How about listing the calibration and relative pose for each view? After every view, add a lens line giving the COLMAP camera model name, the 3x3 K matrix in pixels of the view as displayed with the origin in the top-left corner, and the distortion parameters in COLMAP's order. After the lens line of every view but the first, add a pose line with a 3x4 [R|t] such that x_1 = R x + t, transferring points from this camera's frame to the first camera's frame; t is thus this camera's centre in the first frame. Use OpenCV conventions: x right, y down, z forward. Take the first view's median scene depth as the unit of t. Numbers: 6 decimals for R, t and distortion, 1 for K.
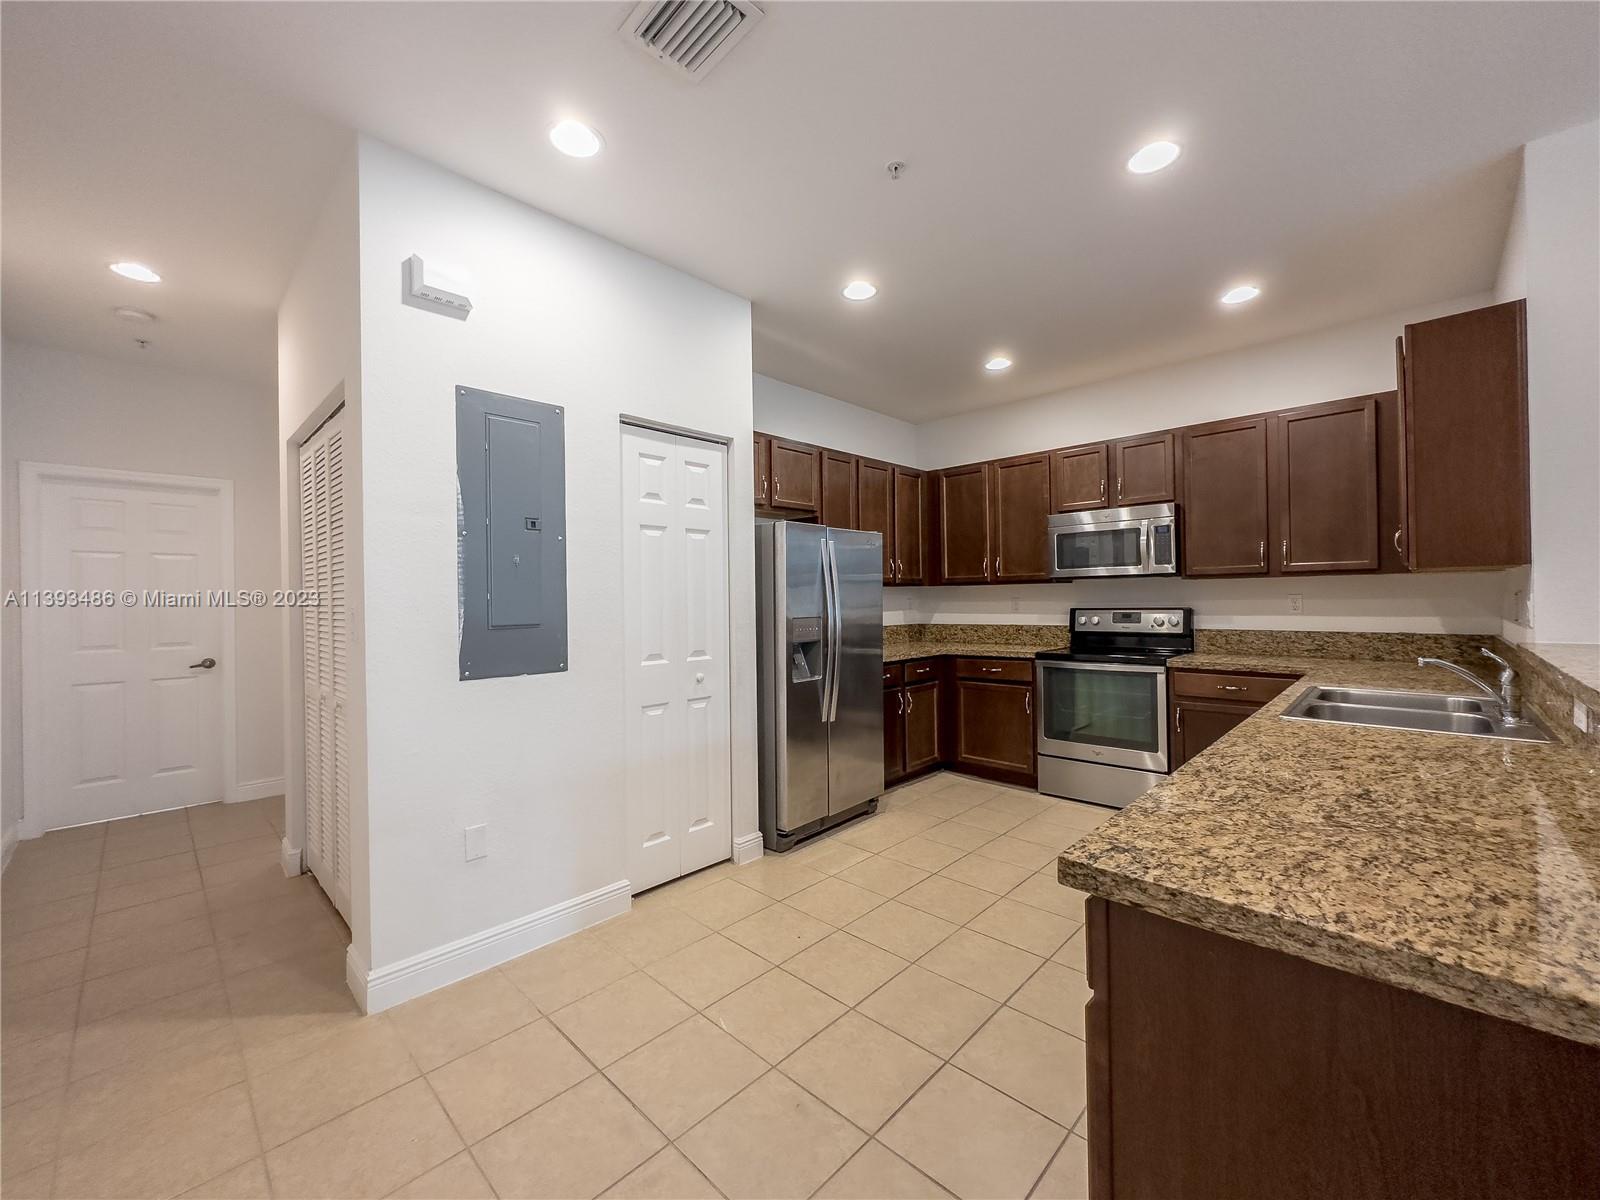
lens RADIAL K [[641.5, 0, 800.8], [0, 641.5, 597.9], [0, 0, 1]] dist [-0.003799, 0.001174]
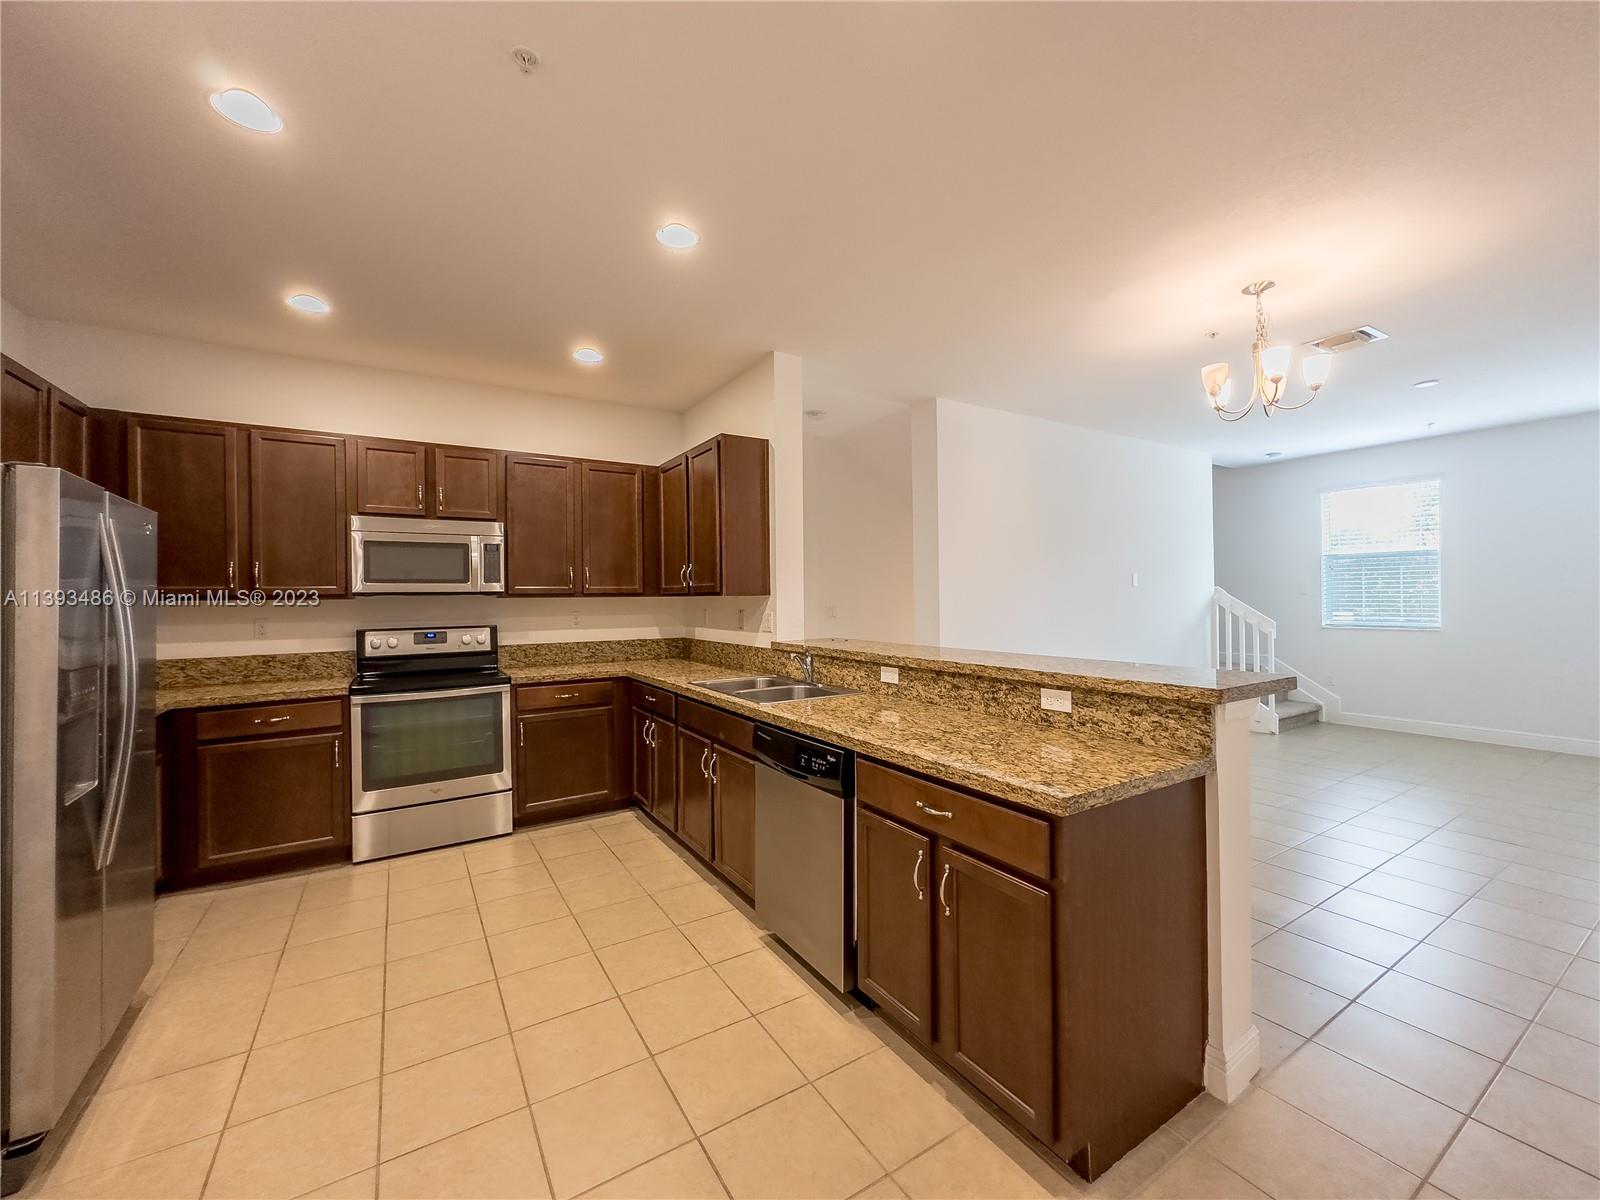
lens RADIAL K [[641.5, 0, 796.3], [0, 641.5, 598.9], [0, 0, 1]] dist [-0.003799, 0.001174]
pose [[0.241789, 0.010677, 0.970270, -0.332891], [0.006316, 0.999901, -0.012577, -0.013276], [-0.970308, 0.009169, 0.241698, 0.341083]]
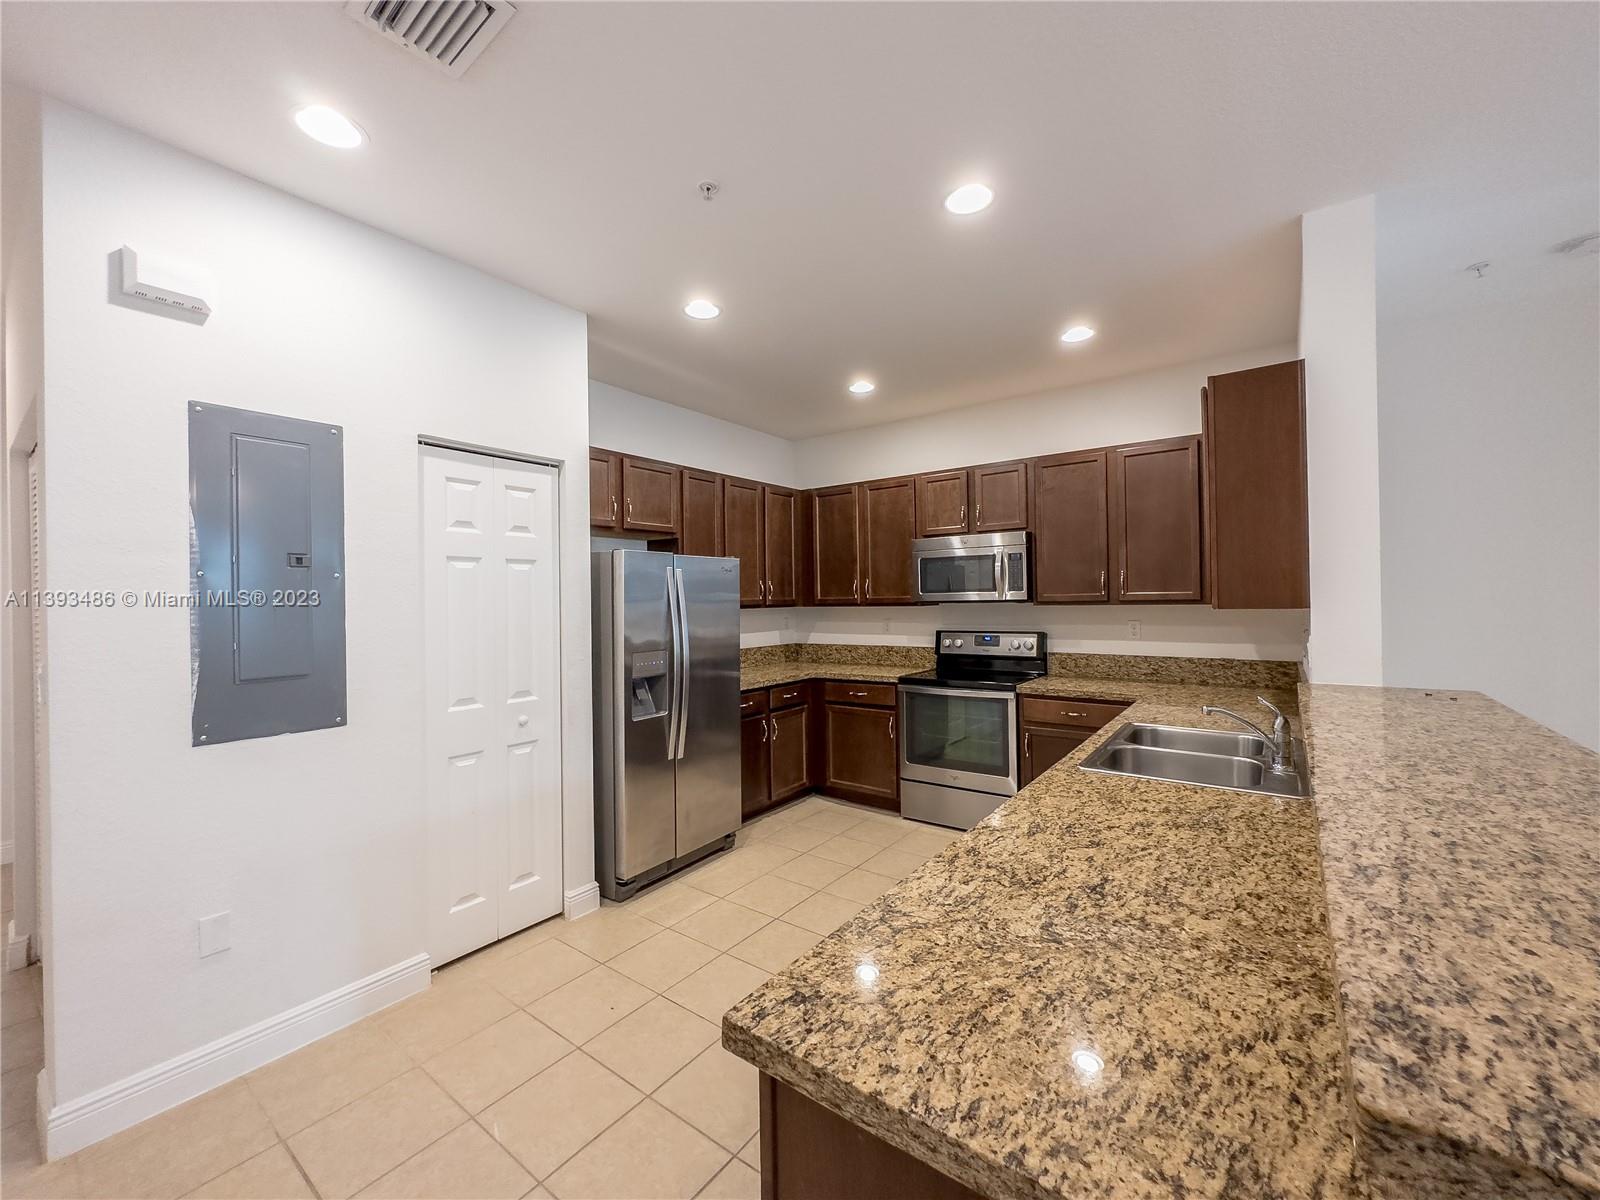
lens RADIAL K [[641.5, 0, 800.9], [0, 641.5, 597.2], [0, 0, 1]] dist [-0.003799, 0.001174]
pose [[0.991876, 0.000255, 0.127211, 0.109453], [0.000204, 0.999994, -0.003591, -0.044676], [-0.127211, 0.003588, 0.991869, 0.033687]]
